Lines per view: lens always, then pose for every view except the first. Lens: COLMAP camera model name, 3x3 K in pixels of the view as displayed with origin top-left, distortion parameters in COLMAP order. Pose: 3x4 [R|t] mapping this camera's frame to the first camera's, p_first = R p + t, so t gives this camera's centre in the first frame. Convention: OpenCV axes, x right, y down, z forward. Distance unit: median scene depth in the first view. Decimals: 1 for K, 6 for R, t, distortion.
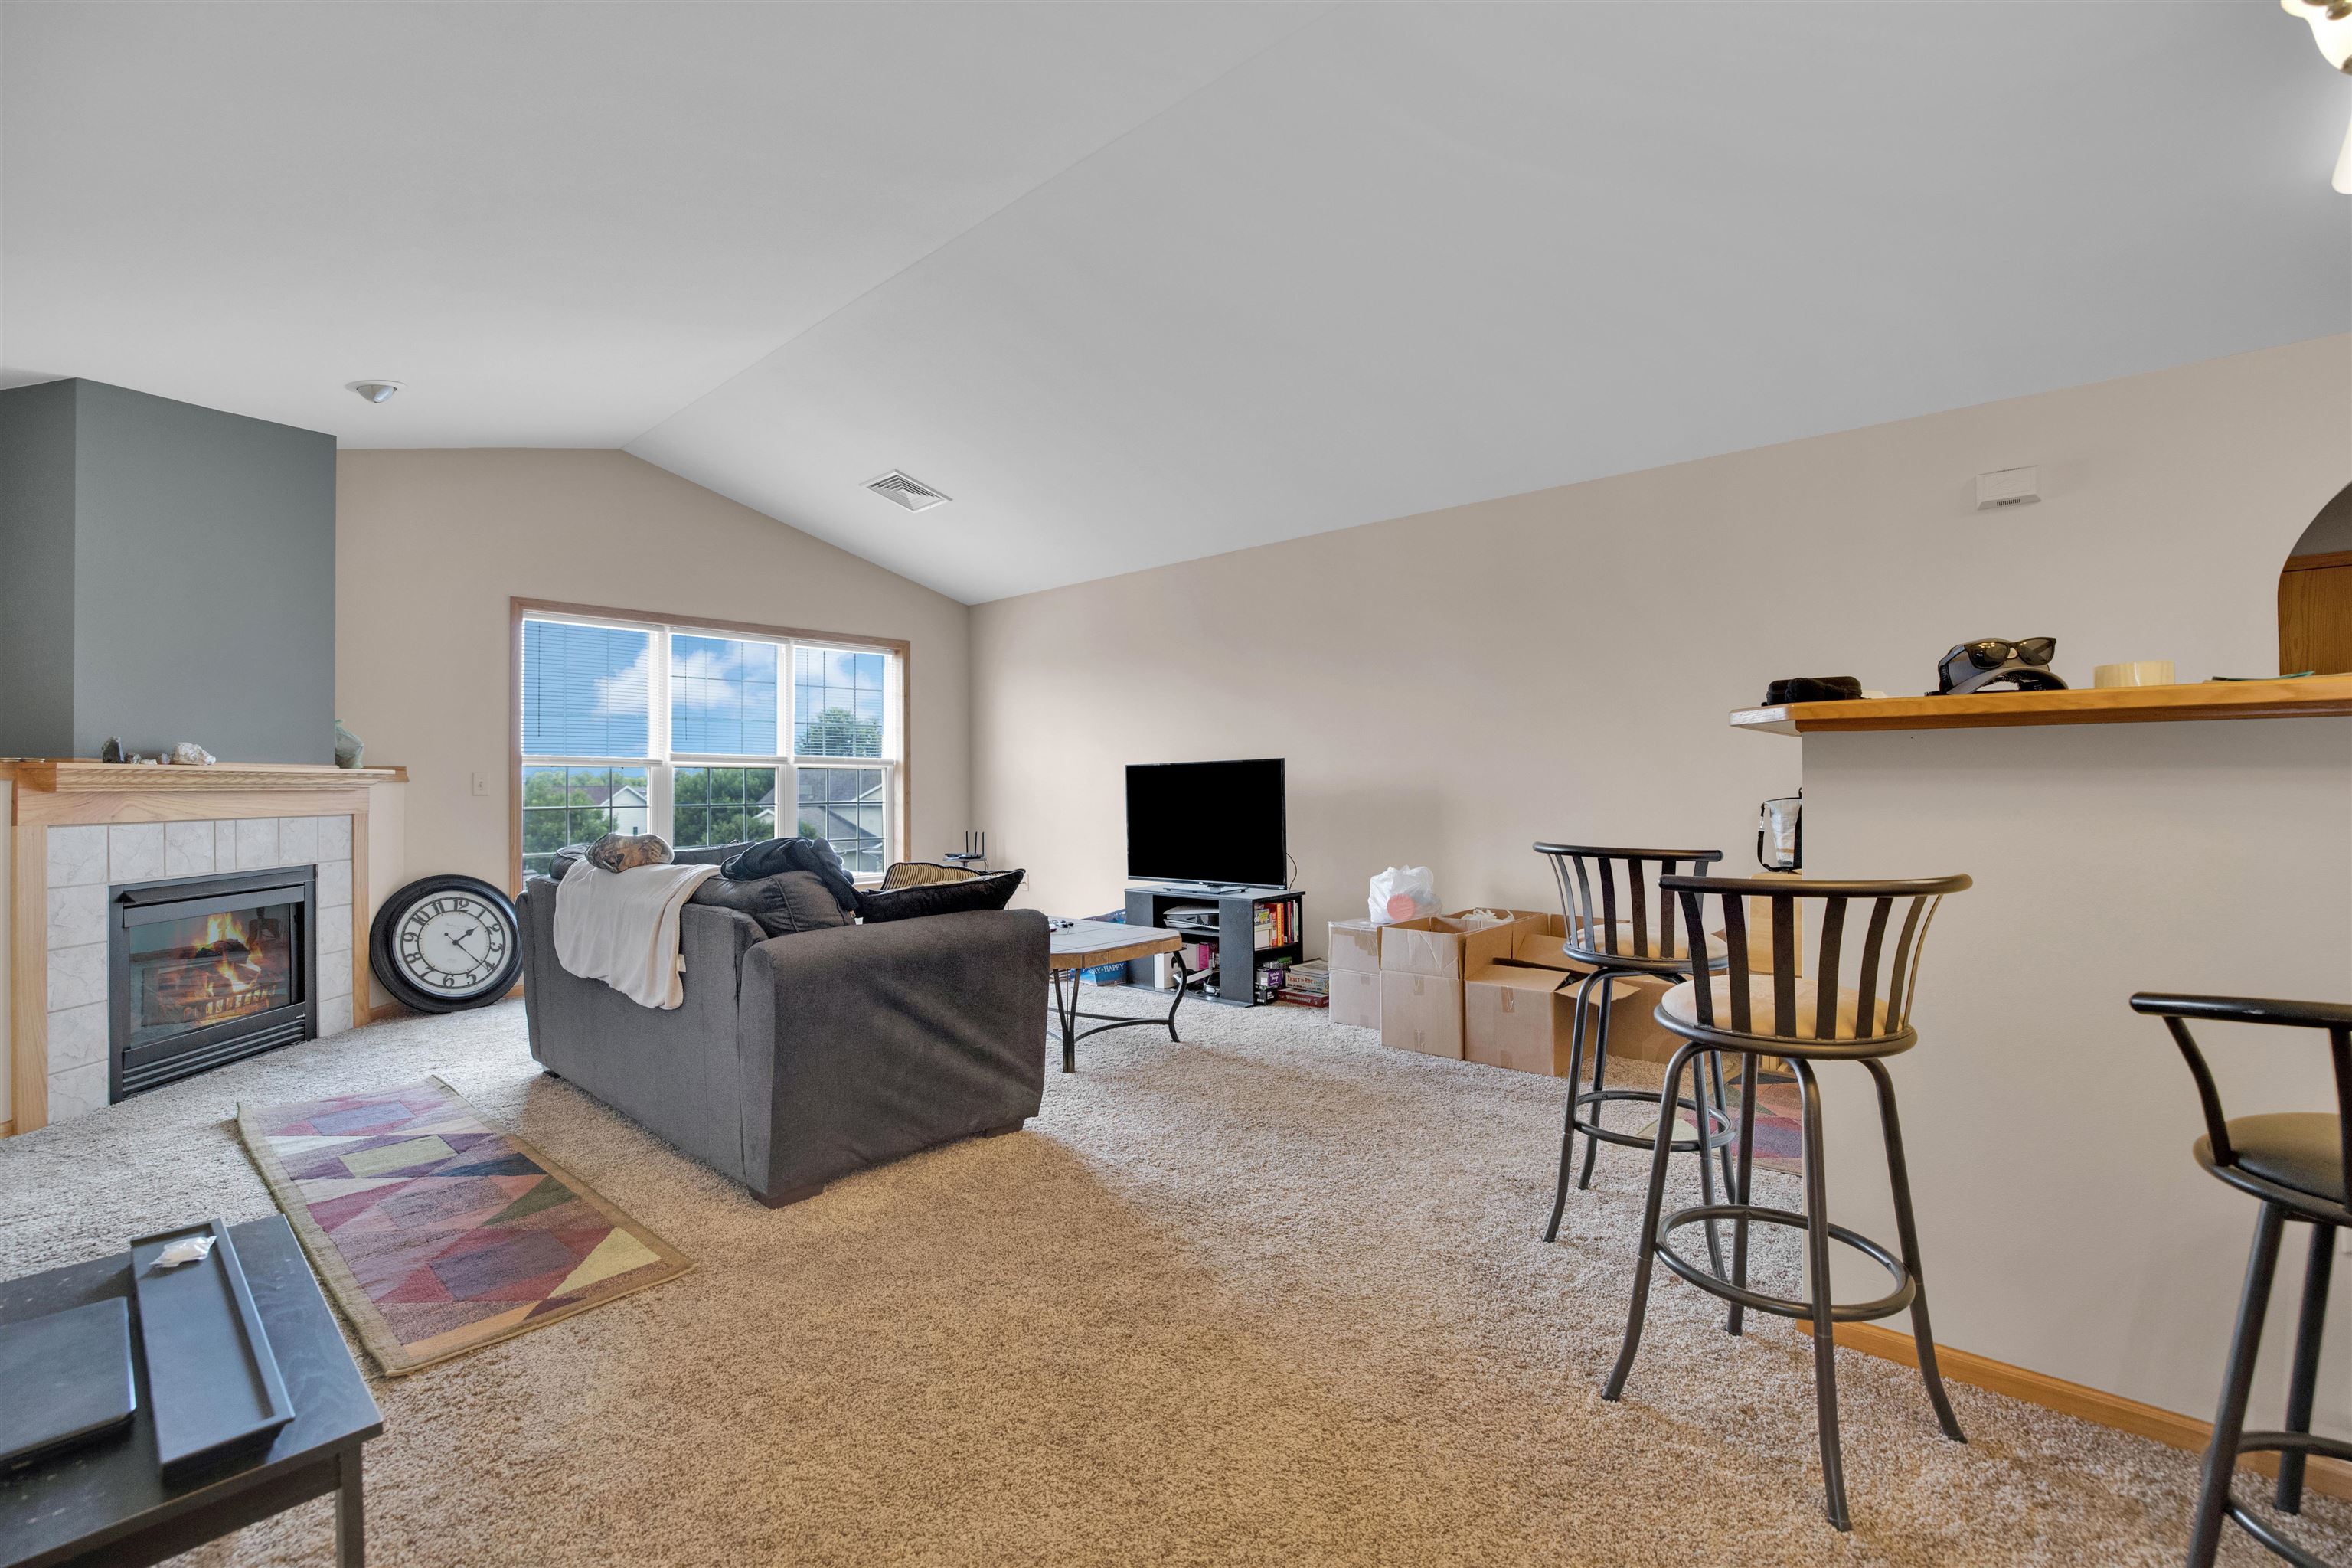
lens RADIAL K [[1003.9, 0, 1183.3], [0, 1003.9, 784.0], [0, 0, 1]] dist [-0.041304, 0.015349]
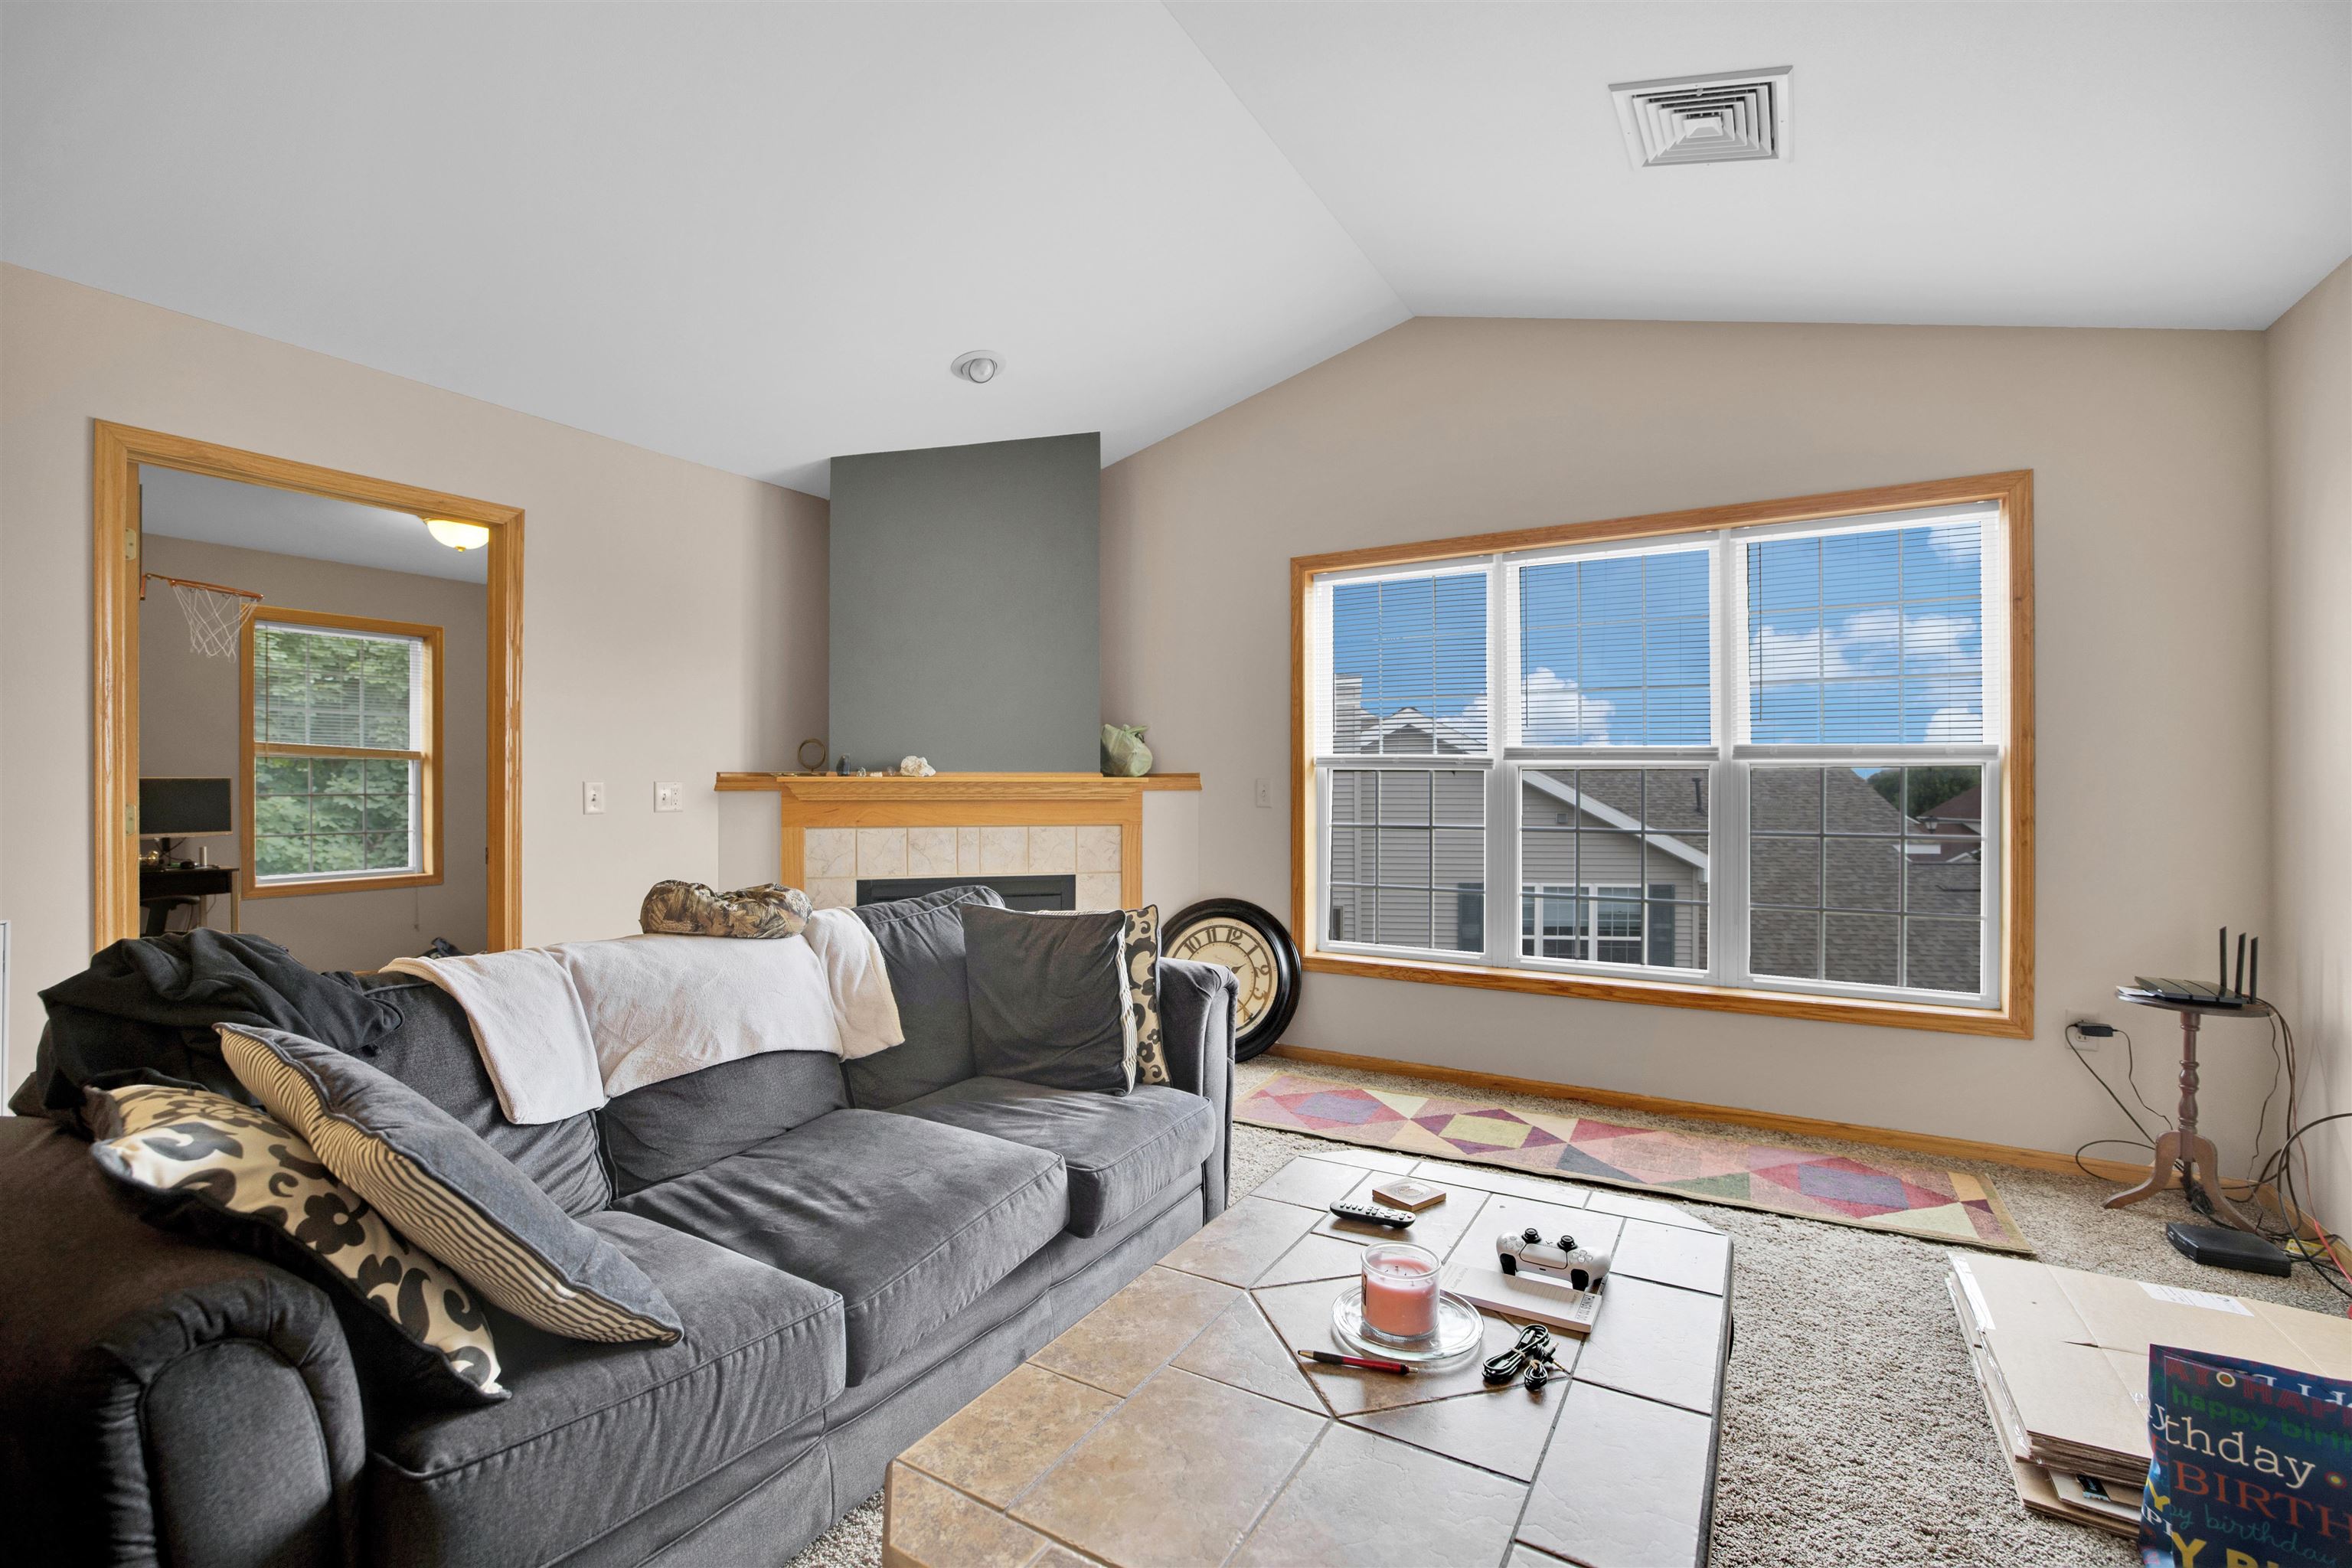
lens RADIAL K [[1003.9, 0, 1183.3], [0, 1003.9, 784.0], [0, 0, 1]] dist [-0.041304, 0.015349]
pose [[0.188805, 0.006242, -0.981995, 0.133257], [-0.001303, 0.999981, 0.006106, -0.016693], [0.982014, 0.000126, 0.188809, 1.040791]]
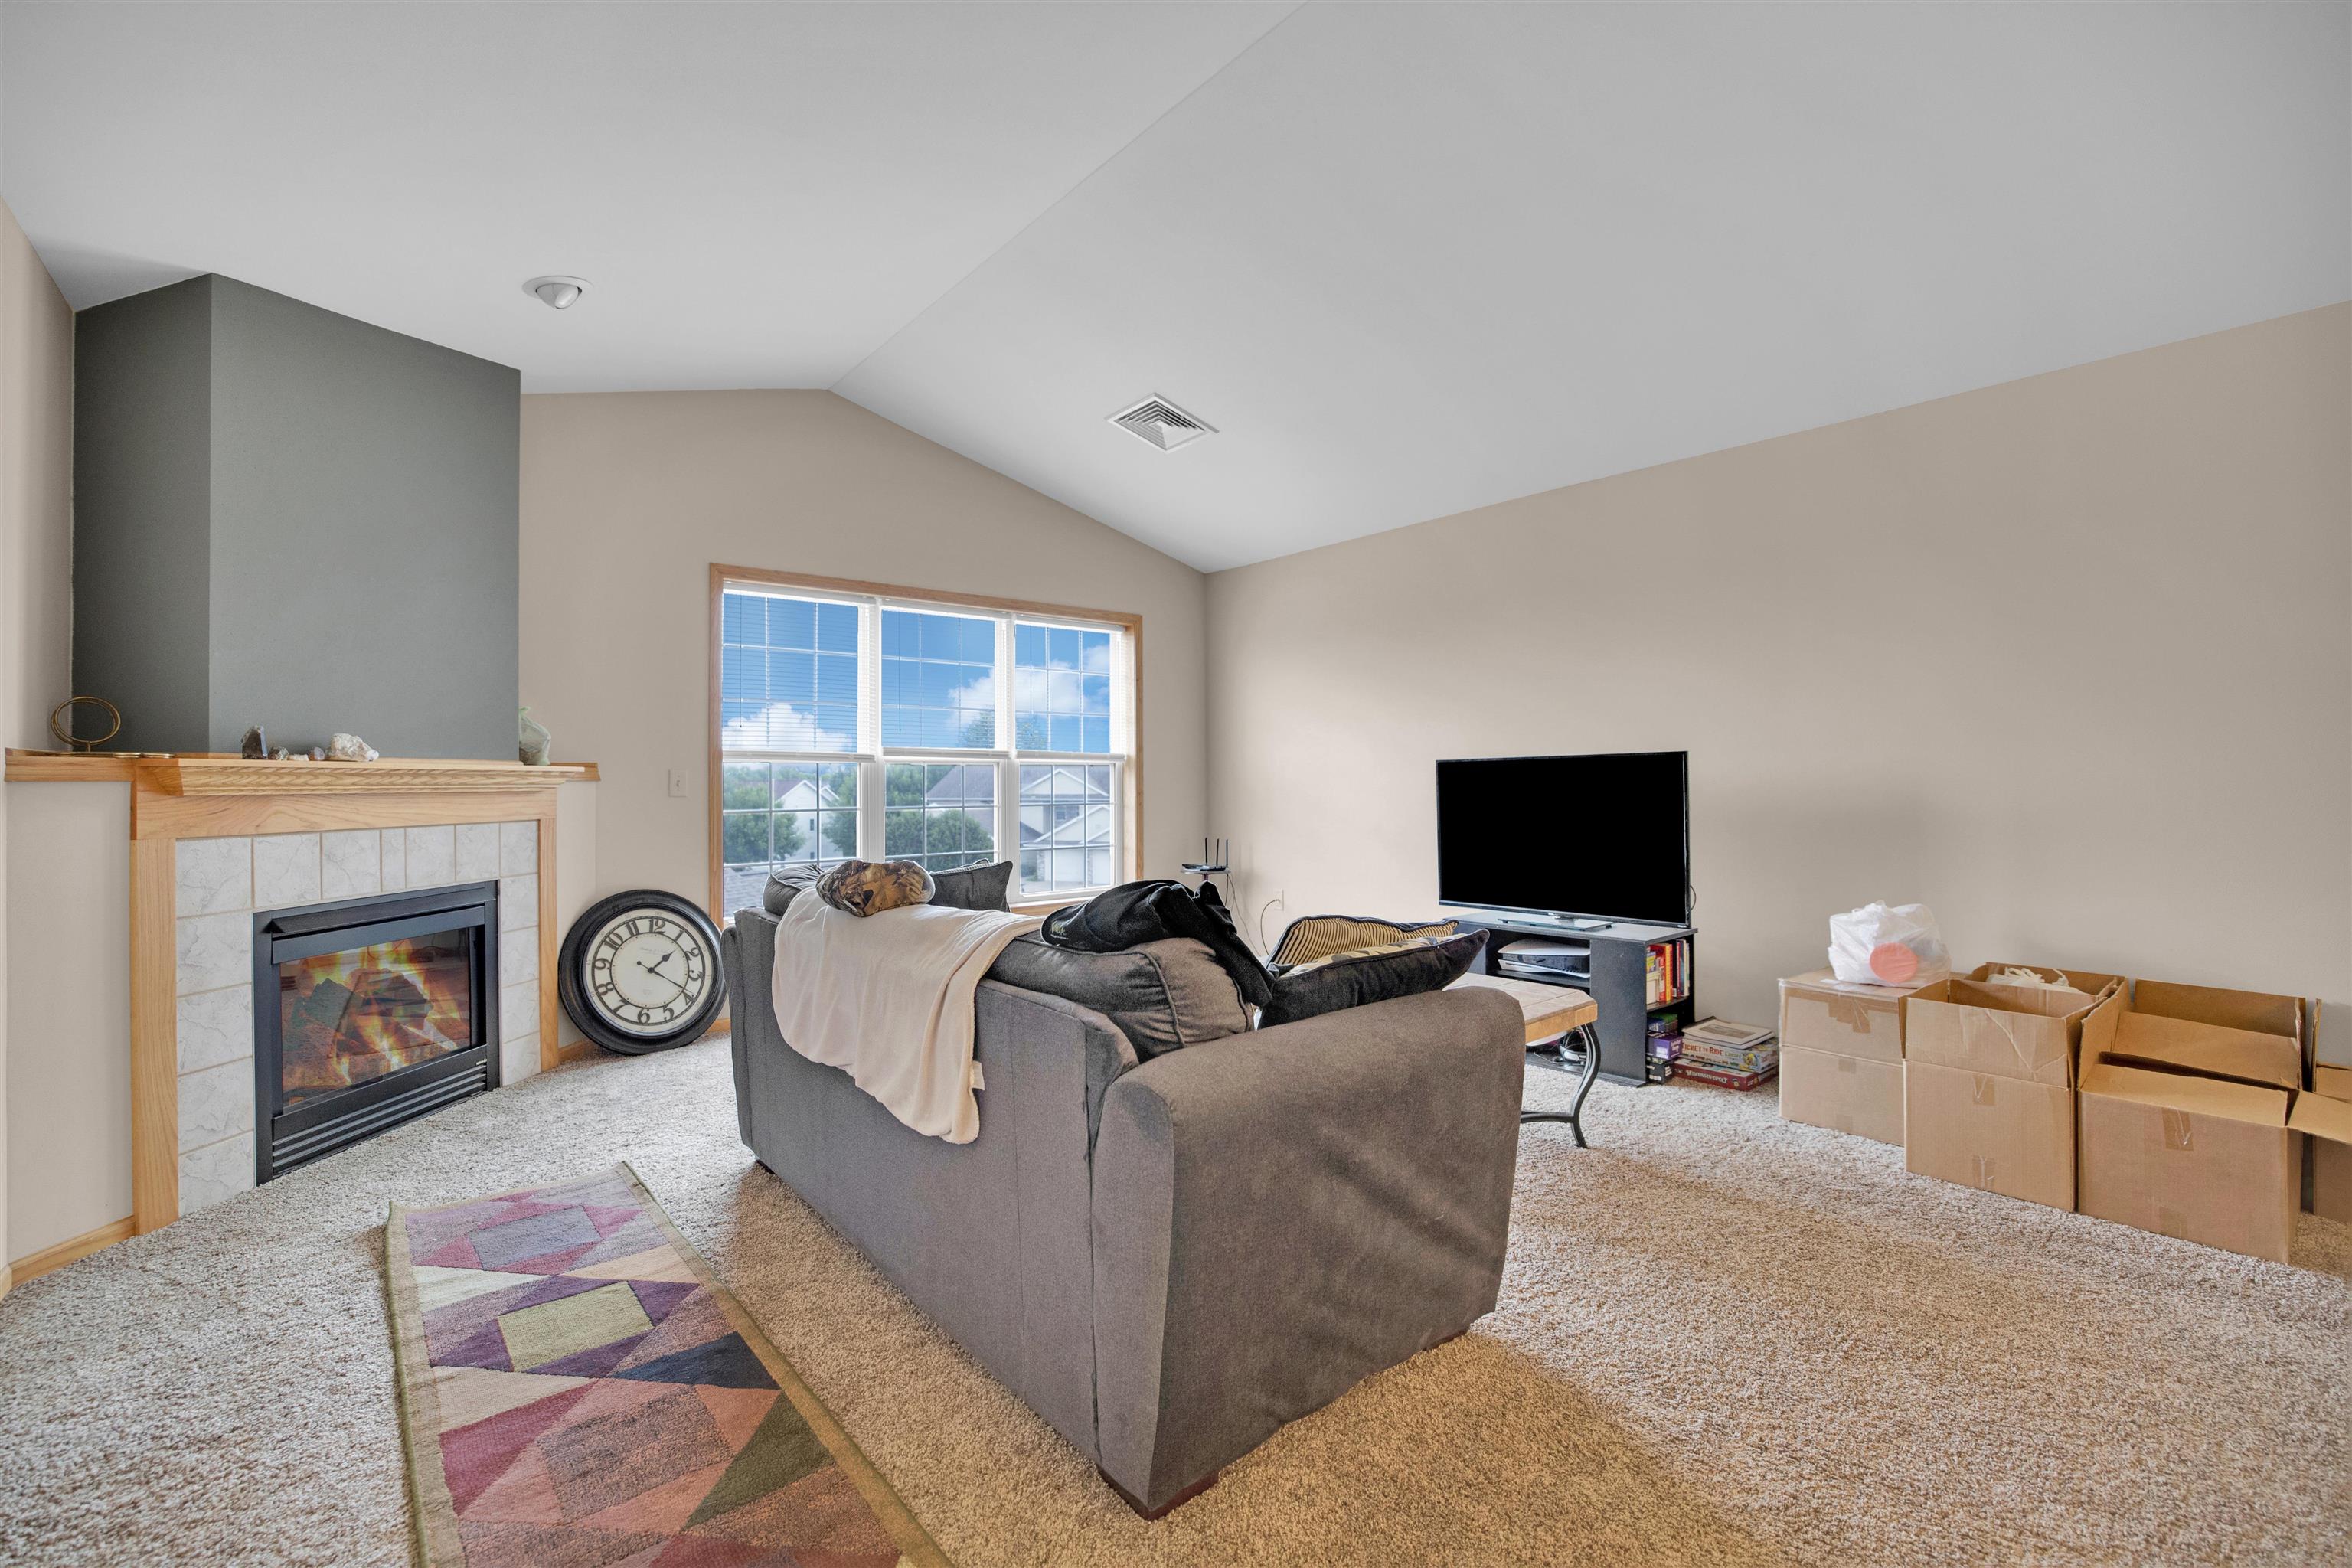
lens RADIAL K [[1003.9, 0, 1183.3], [0, 1003.9, 784.0], [0, 0, 1]] dist [-0.041304, 0.015349]
pose [[0.989252, 0.002291, -0.146202, -0.207543], [-0.001519, 0.999984, 0.005391, -0.006004], [0.146212, -0.005111, 0.989240, 0.287228]]
